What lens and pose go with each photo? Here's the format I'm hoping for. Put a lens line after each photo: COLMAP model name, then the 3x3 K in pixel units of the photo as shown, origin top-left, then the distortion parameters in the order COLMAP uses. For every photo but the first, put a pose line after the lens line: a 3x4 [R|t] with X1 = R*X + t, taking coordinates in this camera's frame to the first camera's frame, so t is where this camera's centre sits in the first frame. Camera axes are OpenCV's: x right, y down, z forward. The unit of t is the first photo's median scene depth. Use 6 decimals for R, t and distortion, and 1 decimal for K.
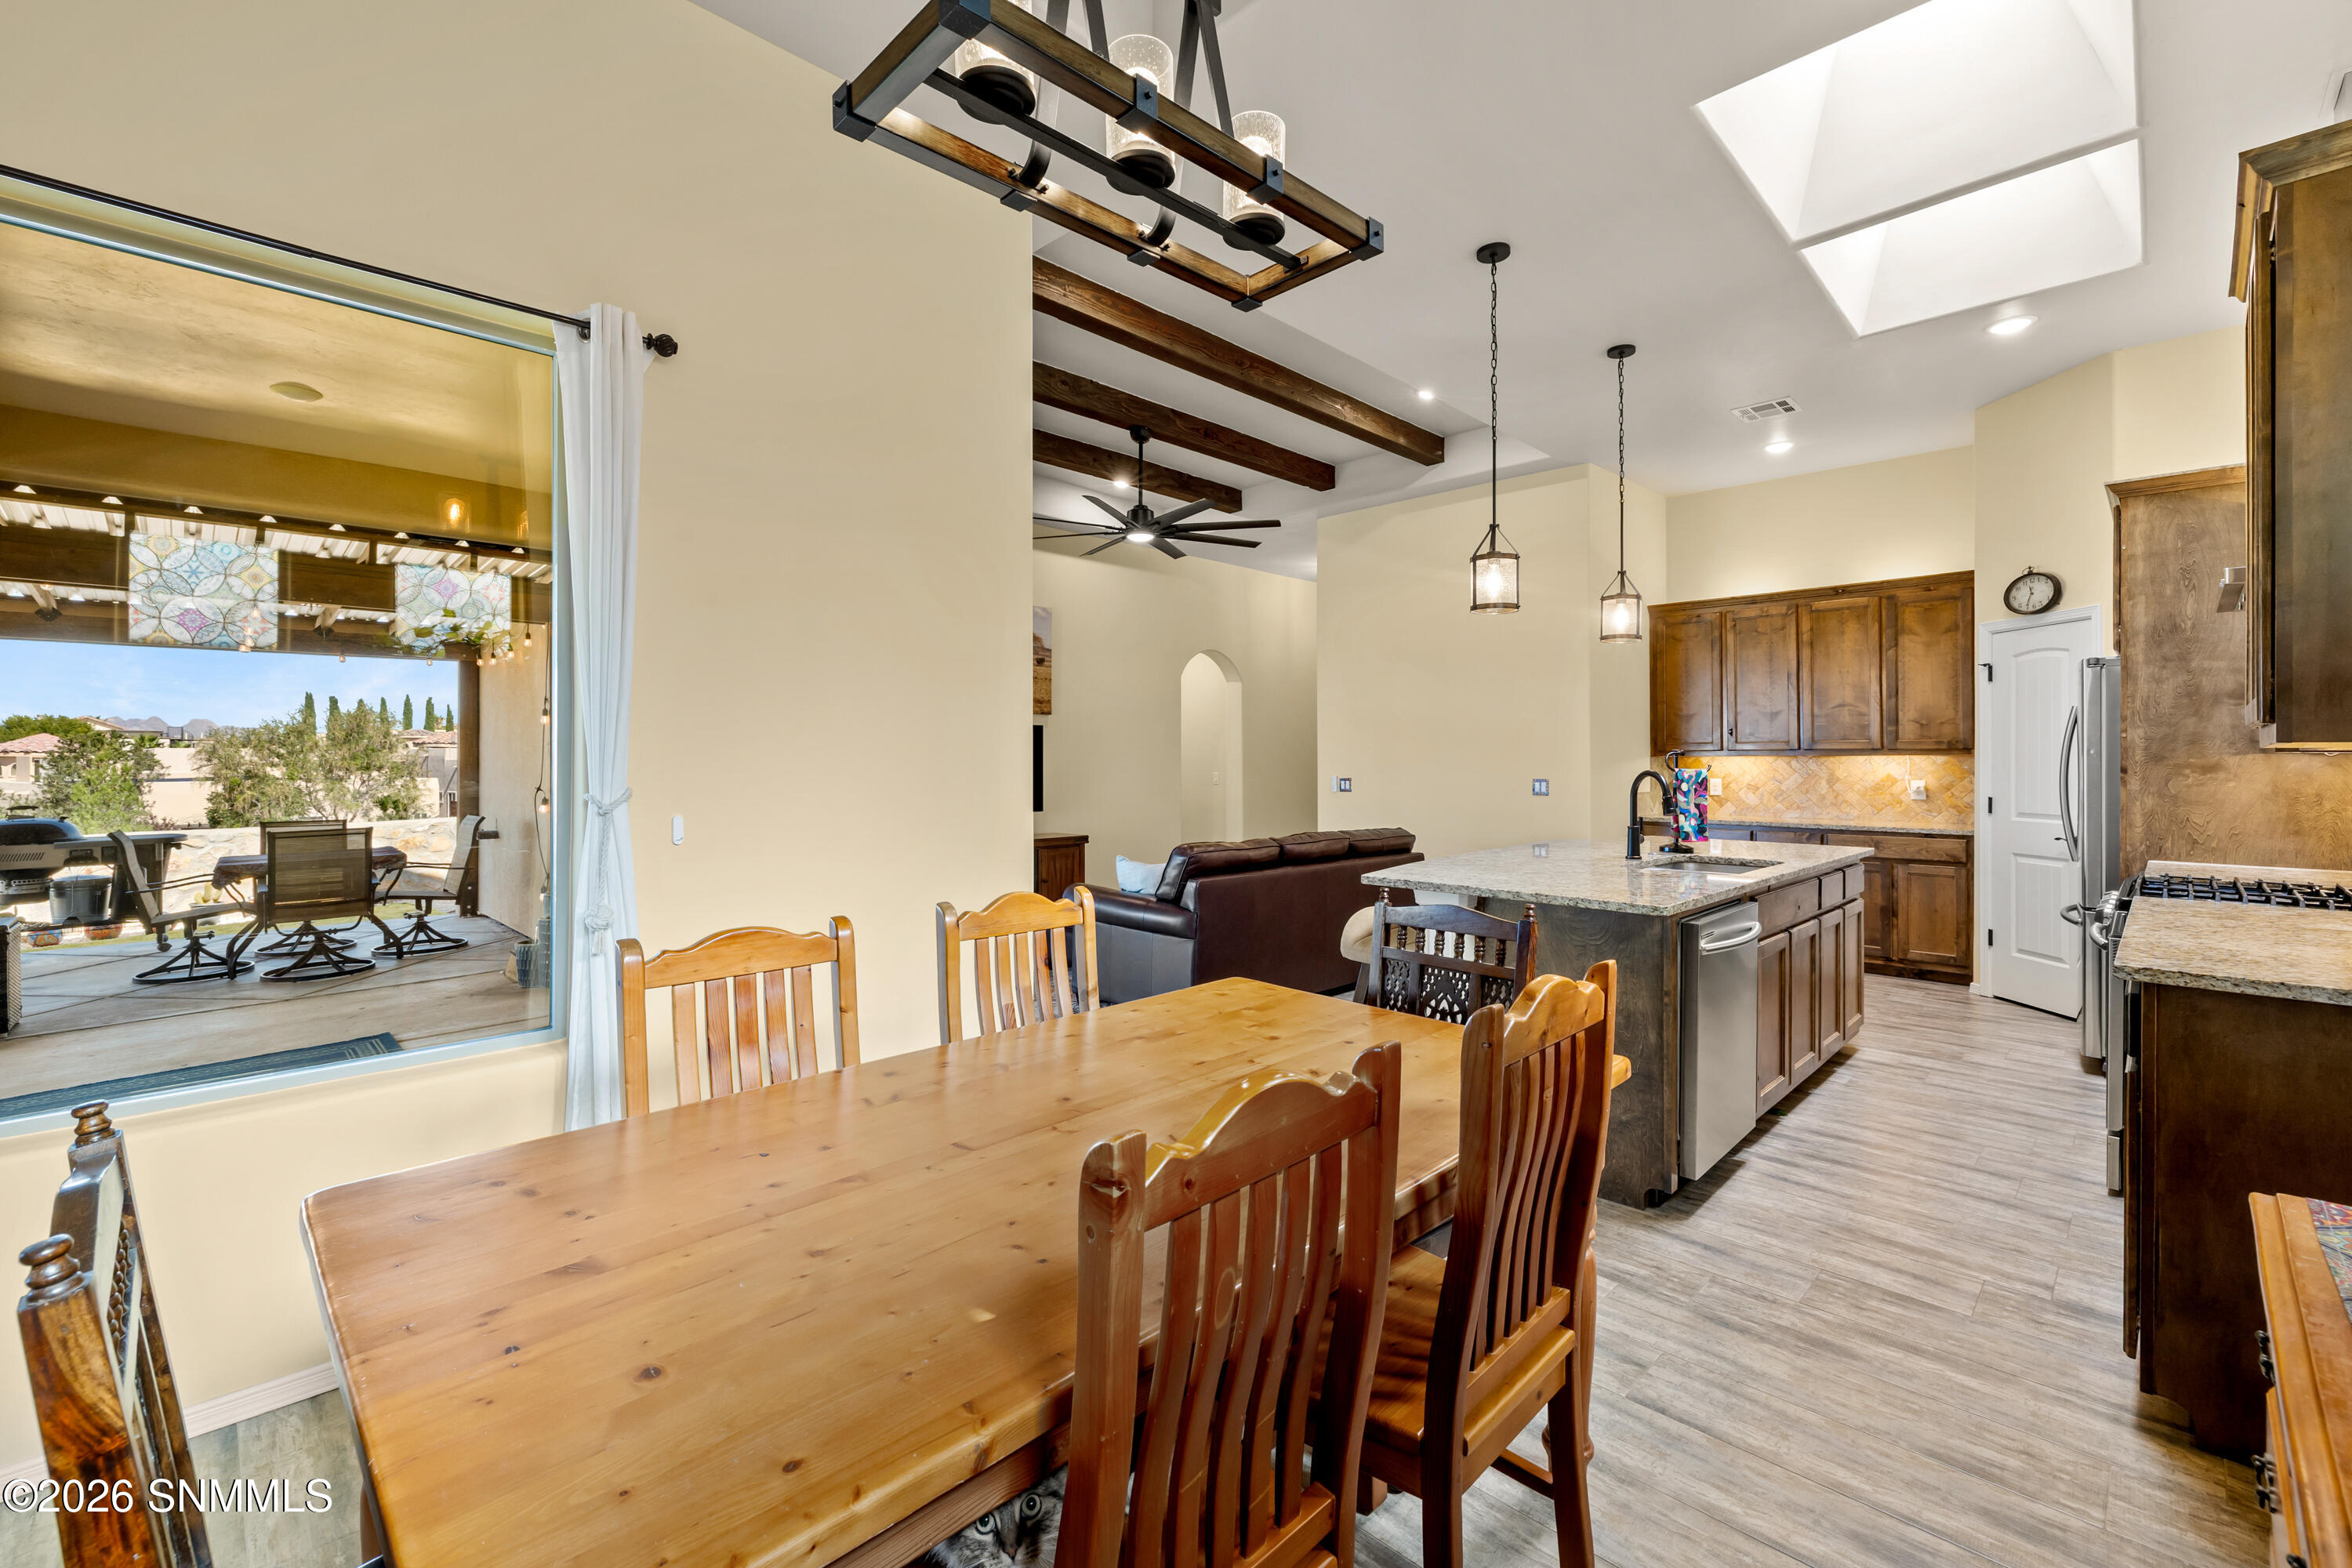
lens RADIAL K [[988.1, 0, 1180.2], [0, 988.1, 765.4], [0, 0, 1]] dist [-0.000570, -0.000137]
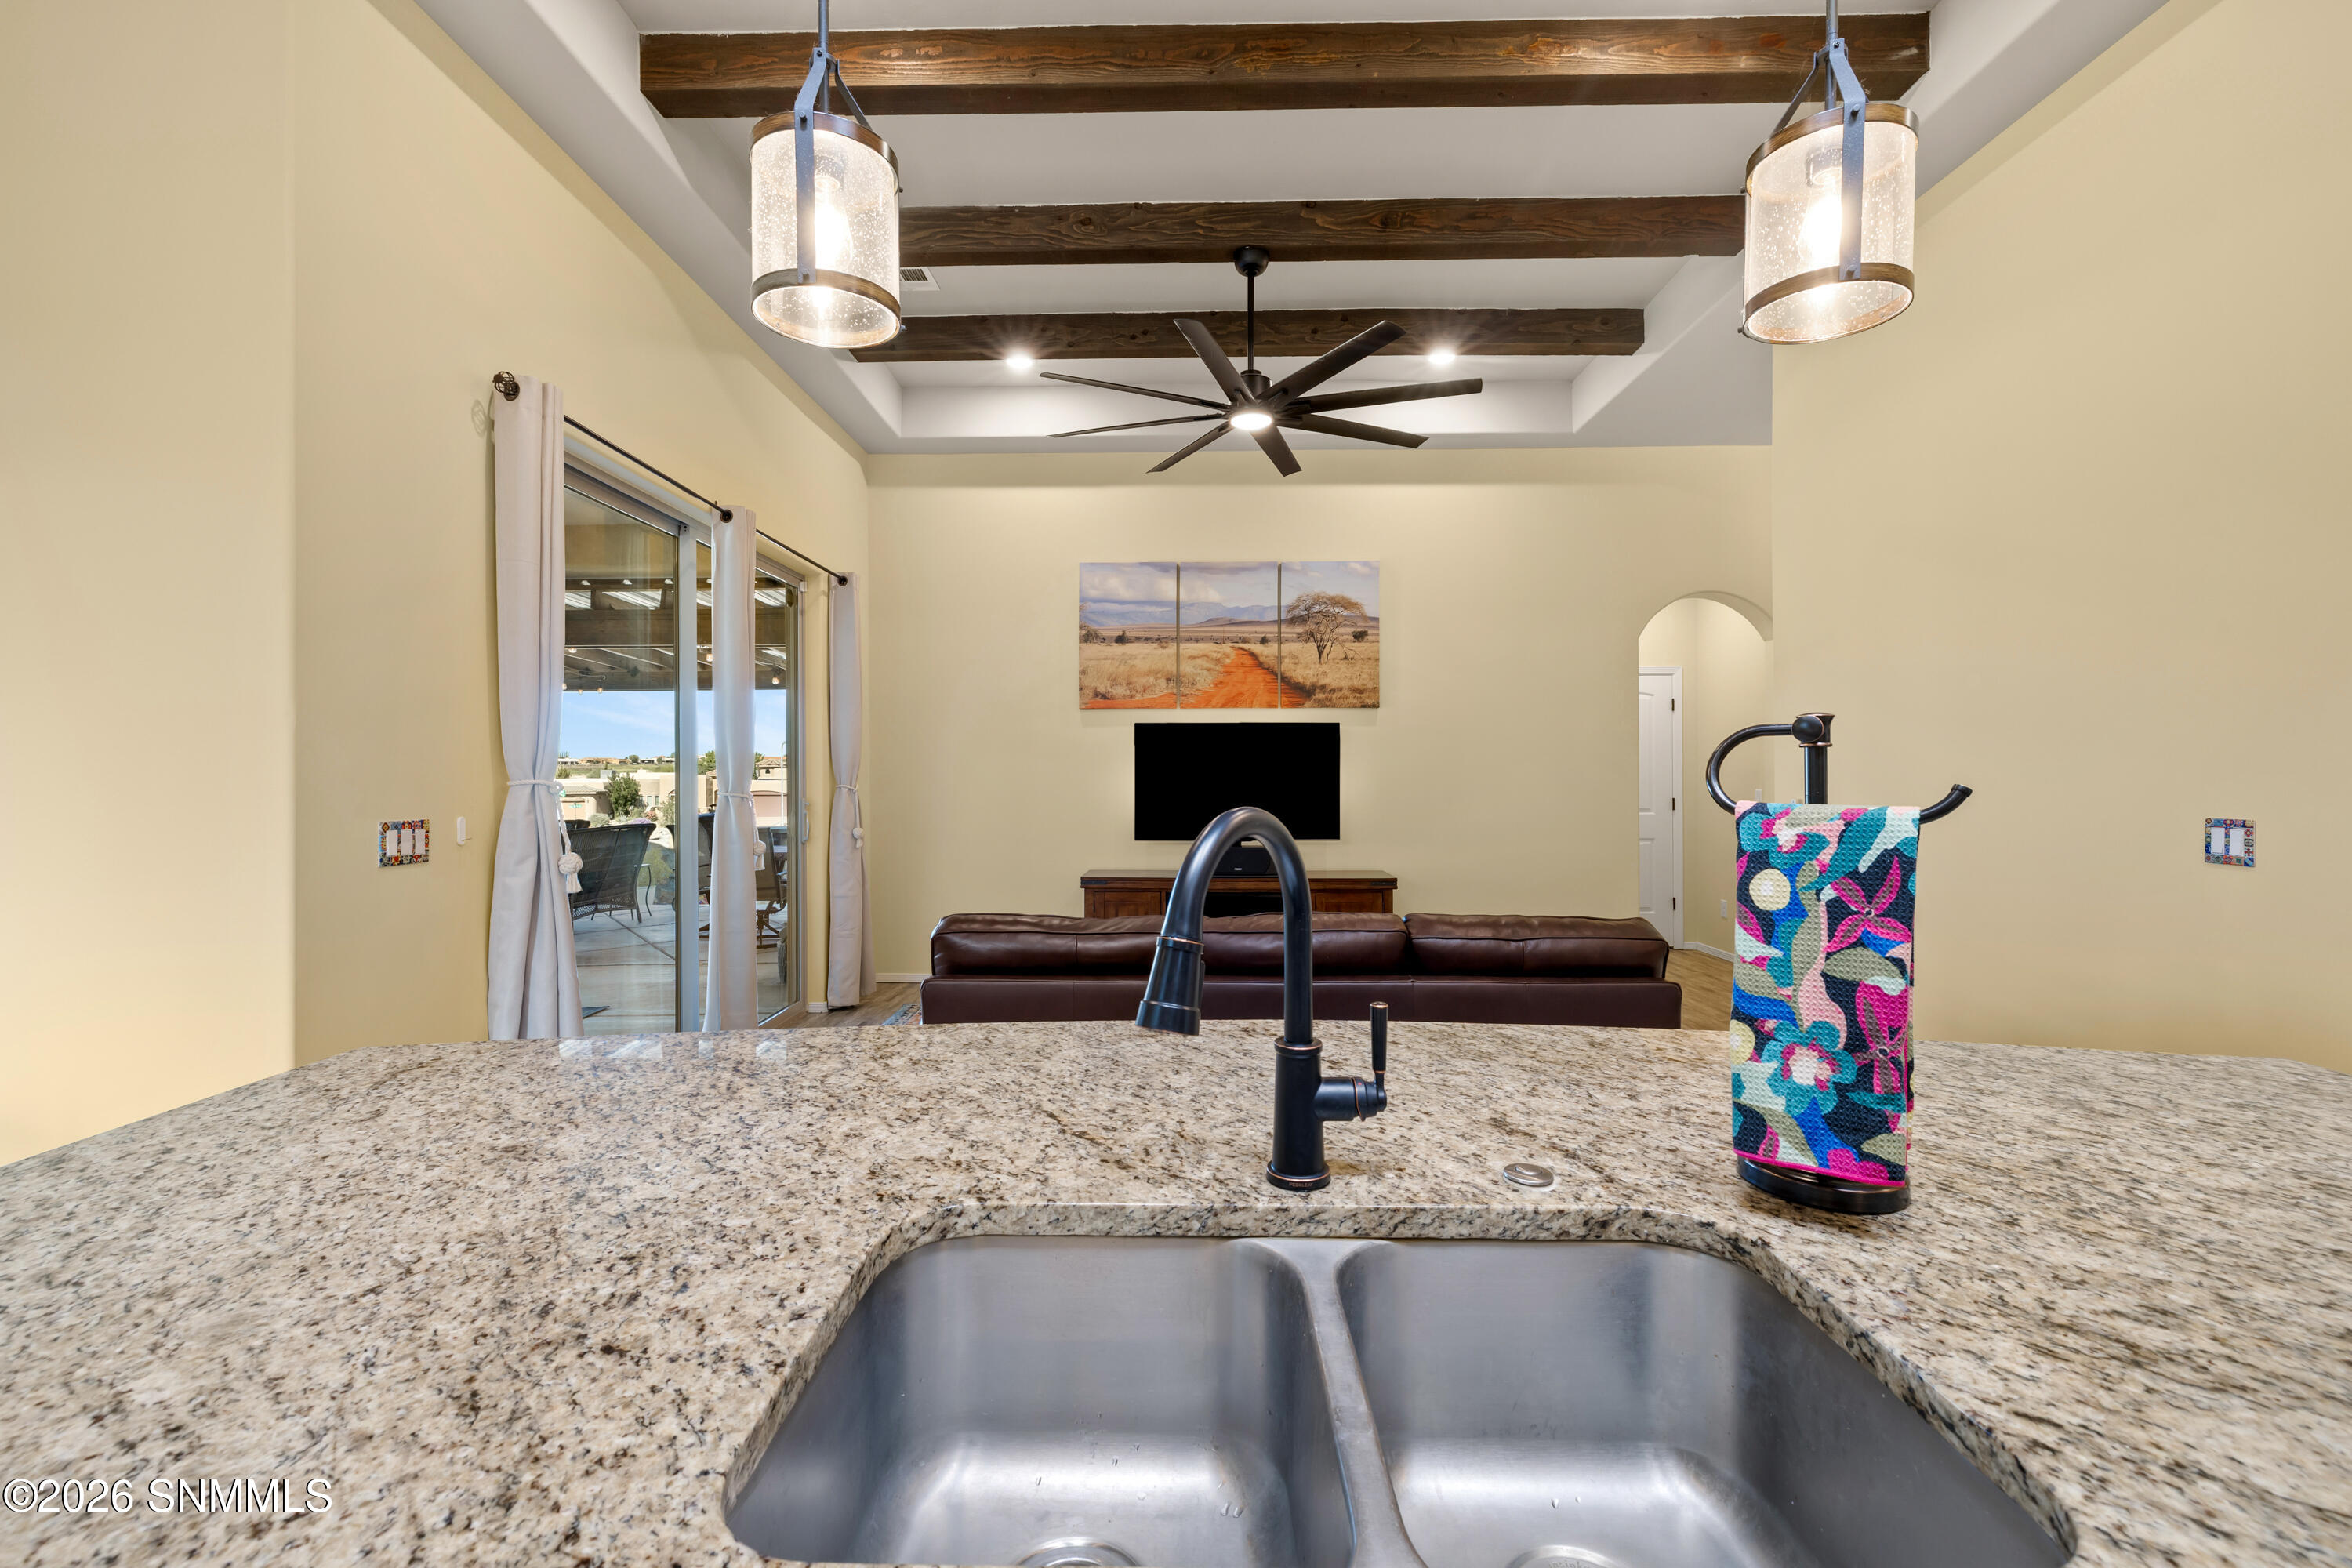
lens RADIAL K [[988.1, 0, 1165.9], [0, 988.1, 787.6], [0, 0, 1]] dist [-0.000570, -0.000137]
pose [[0.687393, 0.008224, -0.726239, 0.388983], [0.000173, 0.999934, 0.011487, -0.001795], [0.726286, -0.008022, 0.687346, 0.516931]]
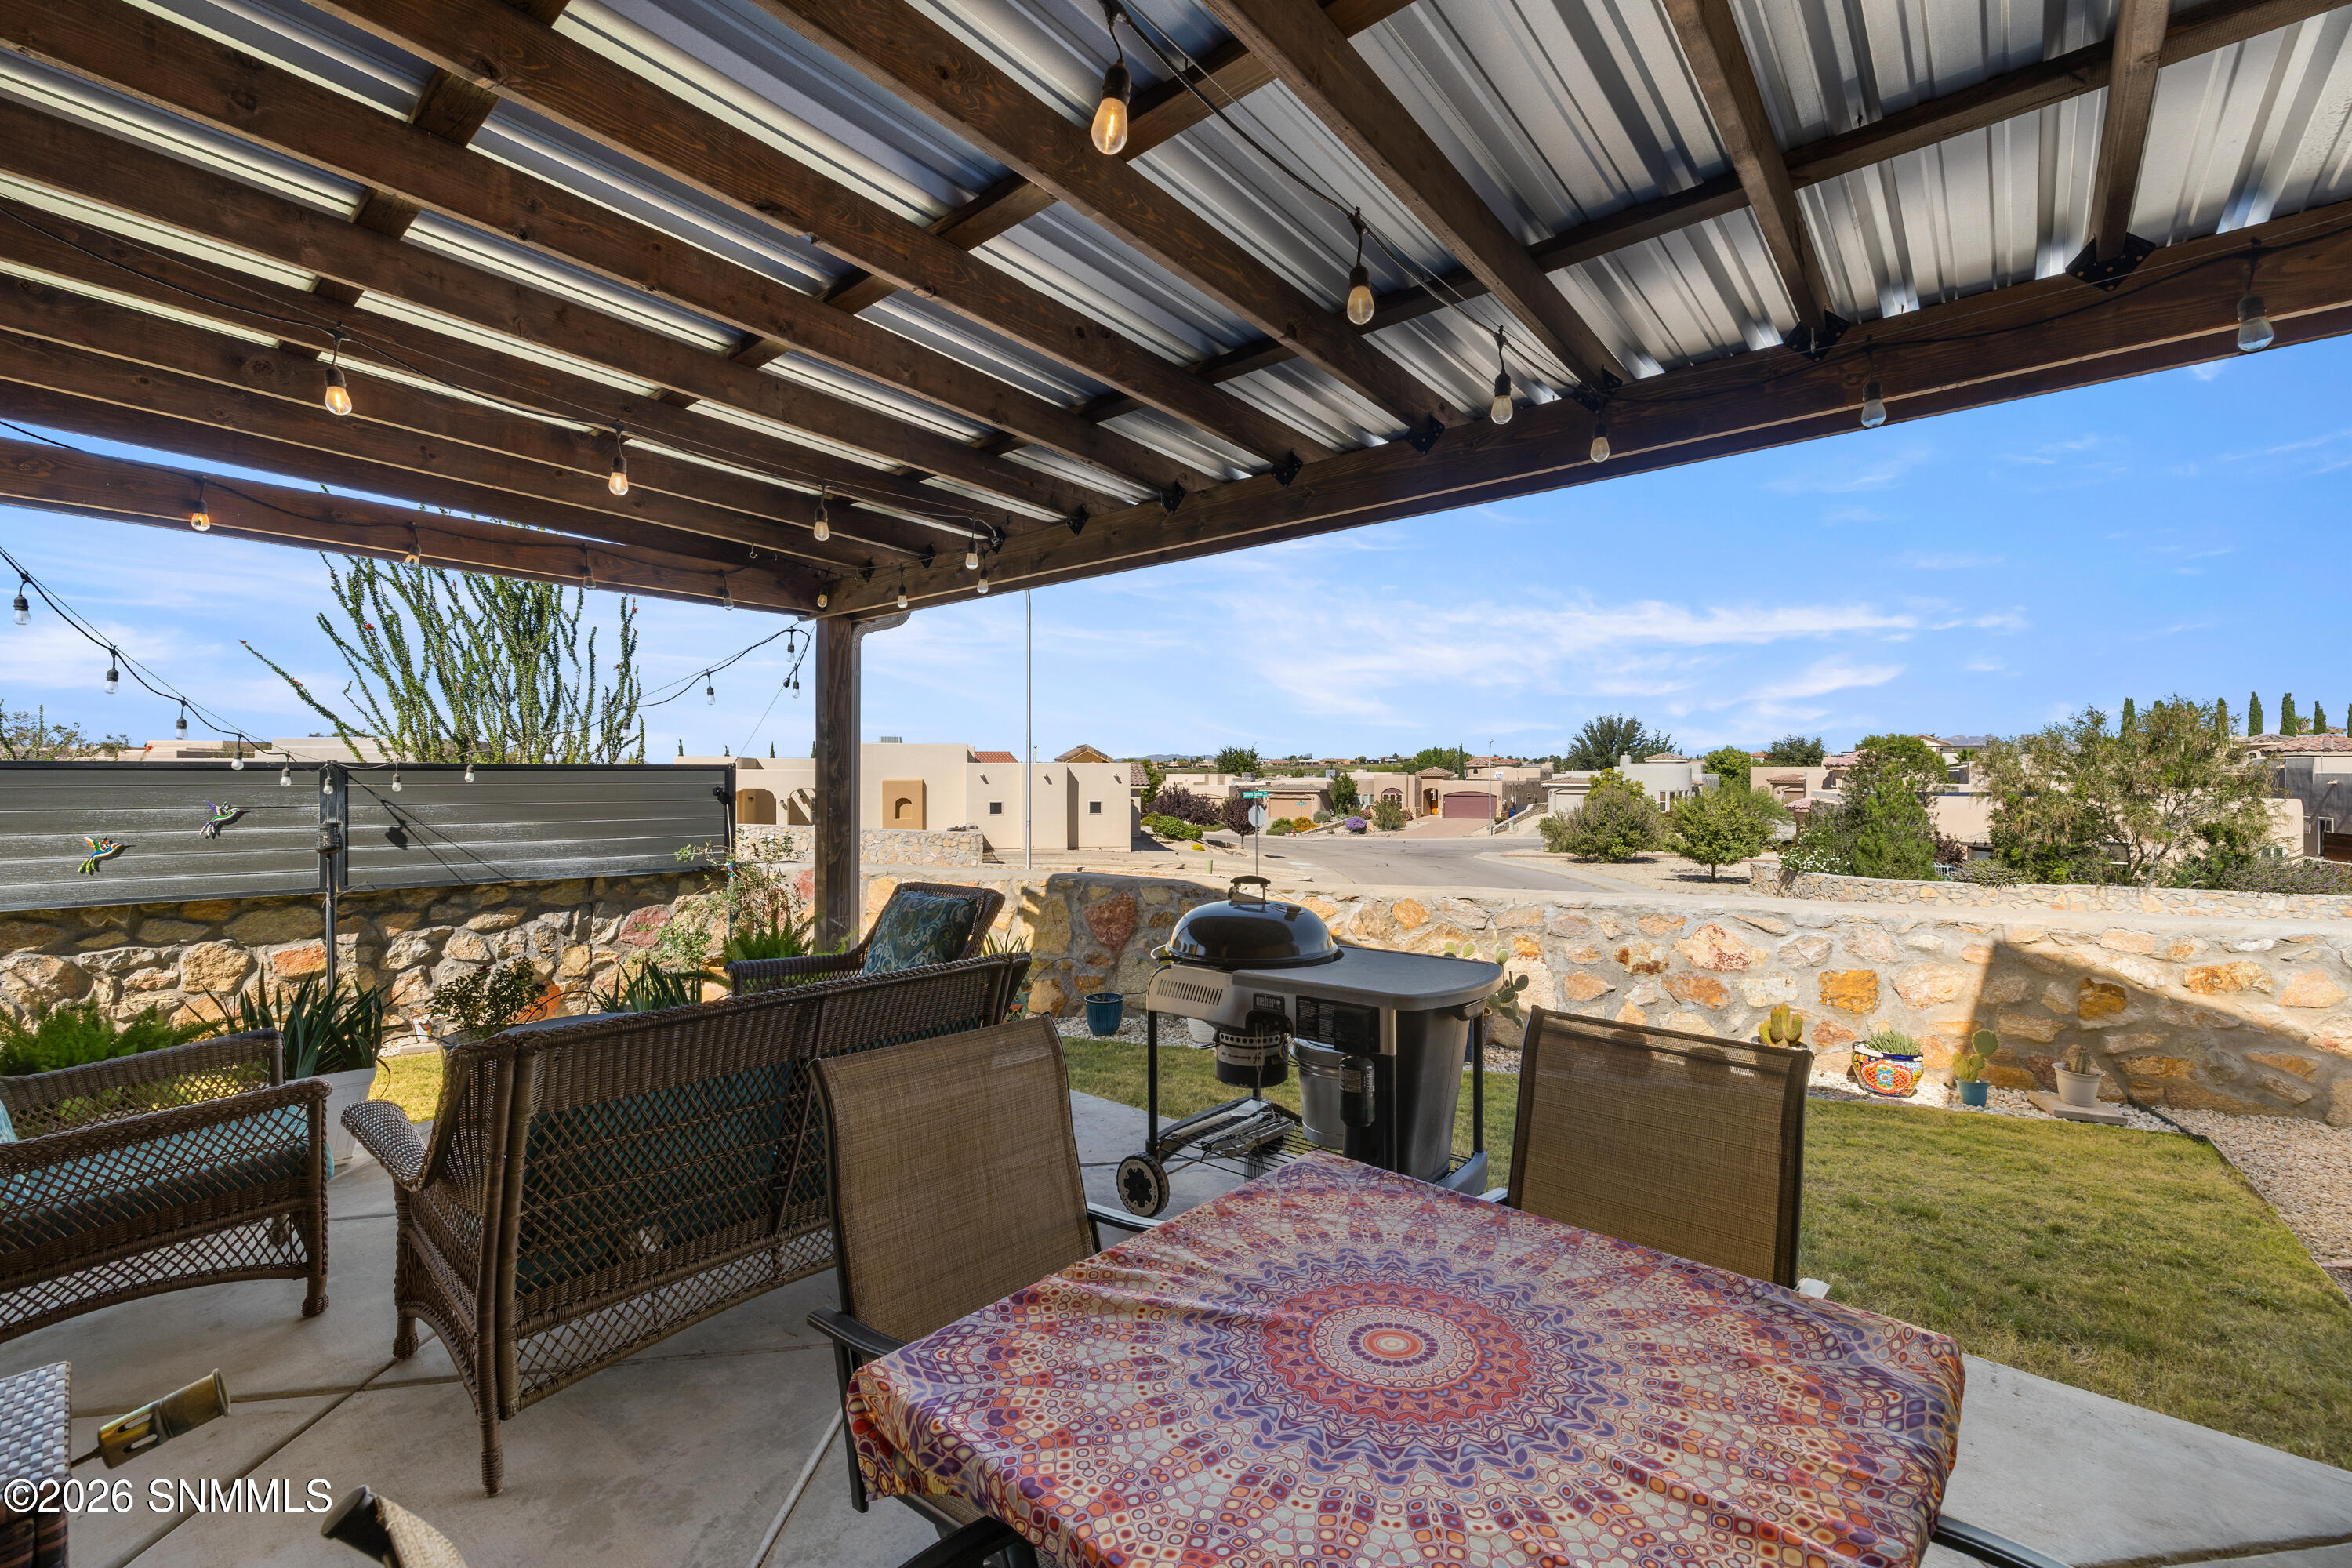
lens RADIAL K [[988.1, 0, 1177.3], [0, 988.1, 775.8], [0, 0, 1]] dist [-0.000570, -0.000137]
pose [[0.076562, 0.001542, -0.997064, -0.775009], [-0.003618, 0.999993, 0.001269, -0.008086], [0.997058, 0.003510, 0.076567, 1.026345]]
